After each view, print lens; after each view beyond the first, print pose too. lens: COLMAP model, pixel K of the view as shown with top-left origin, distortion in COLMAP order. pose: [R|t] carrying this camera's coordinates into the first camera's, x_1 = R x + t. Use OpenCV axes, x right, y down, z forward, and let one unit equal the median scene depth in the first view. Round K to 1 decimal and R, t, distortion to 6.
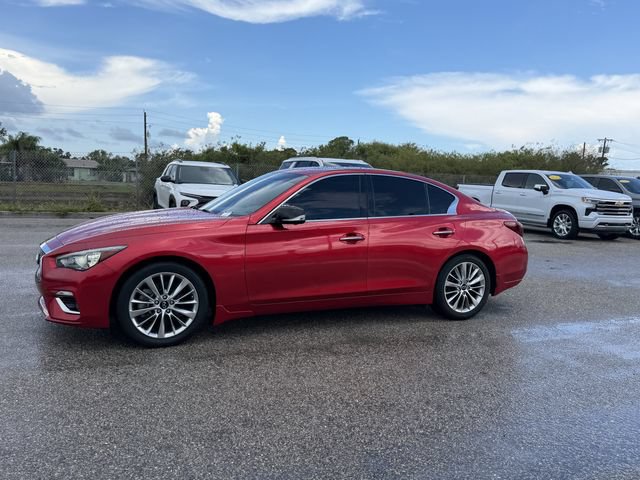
lens RADIAL K [[548.1, 0, 323.4], [0, 548.1, 242.2], [0, 0, 1]] dist [0.150305, -0.292650]
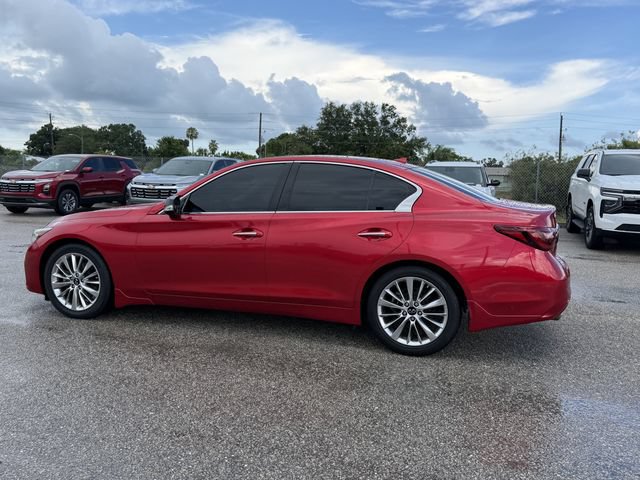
lens RADIAL K [[548.1, 0, 323.4], [0, 548.1, 242.2], [0, 0, 1]] dist [0.150305, -0.292650]
pose [[0.735869, 0.055770, -0.674823, 0.776604], [-0.064904, 0.997823, 0.011688, -0.012687], [0.674006, 0.035197, 0.737887, 0.448532]]
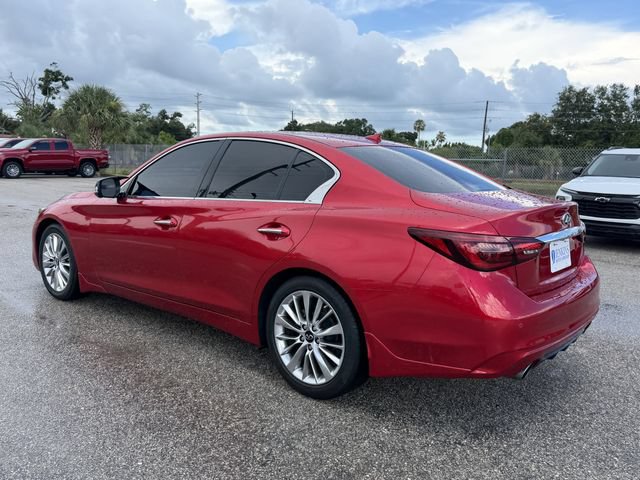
lens RADIAL K [[548.1, 0, 323.4], [0, 548.1, 242.2], [0, 0, 1]] dist [0.150305, -0.292650]
pose [[0.405472, 0.103649, -0.908212, 0.880400], [-0.114310, 0.991501, 0.062121, -0.055132], [0.906932, 0.078629, 0.413874, 0.924240]]
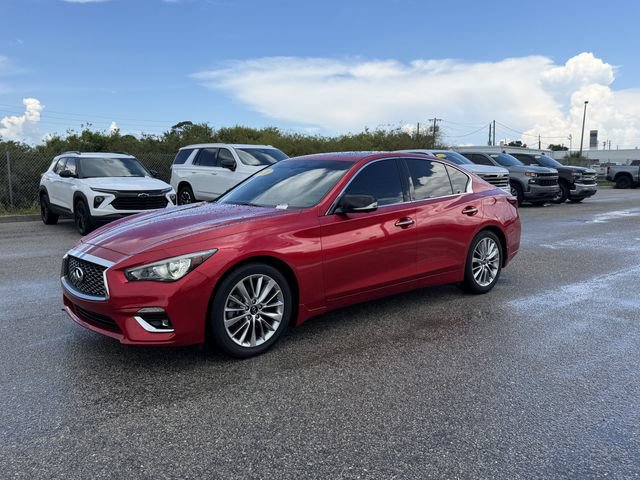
lens RADIAL K [[545.3, 0, 320.0], [0, 545.3, 240.0], [0, 0, 1]] dist [0.158637, -0.276317]
pose [[0.961999, -0.082302, 0.260354, -0.370620], [0.075990, 0.996521, 0.034237, -0.022774], [-0.262266, -0.013152, 0.964906, 0.090821]]
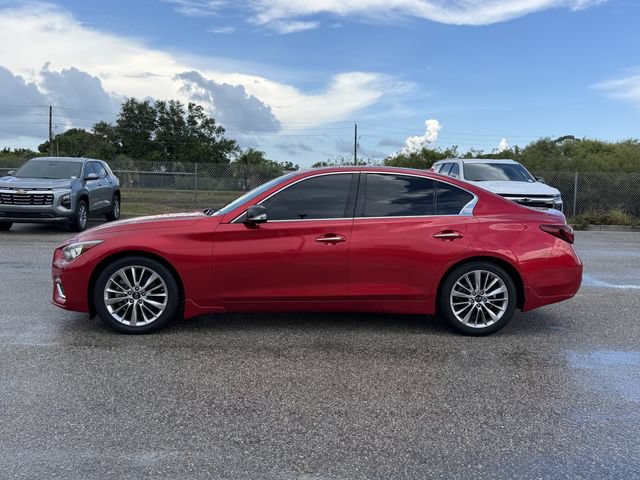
lens RADIAL K [[548.1, 0, 323.4], [0, 548.1, 242.2], [0, 0, 1]] dist [0.150305, -0.292650]
pose [[0.927103, 0.022146, -0.374153, 0.418369], [-0.026662, 0.999621, -0.006899, 0.005265], [0.373858, 0.016372, 0.927341, 0.110673]]
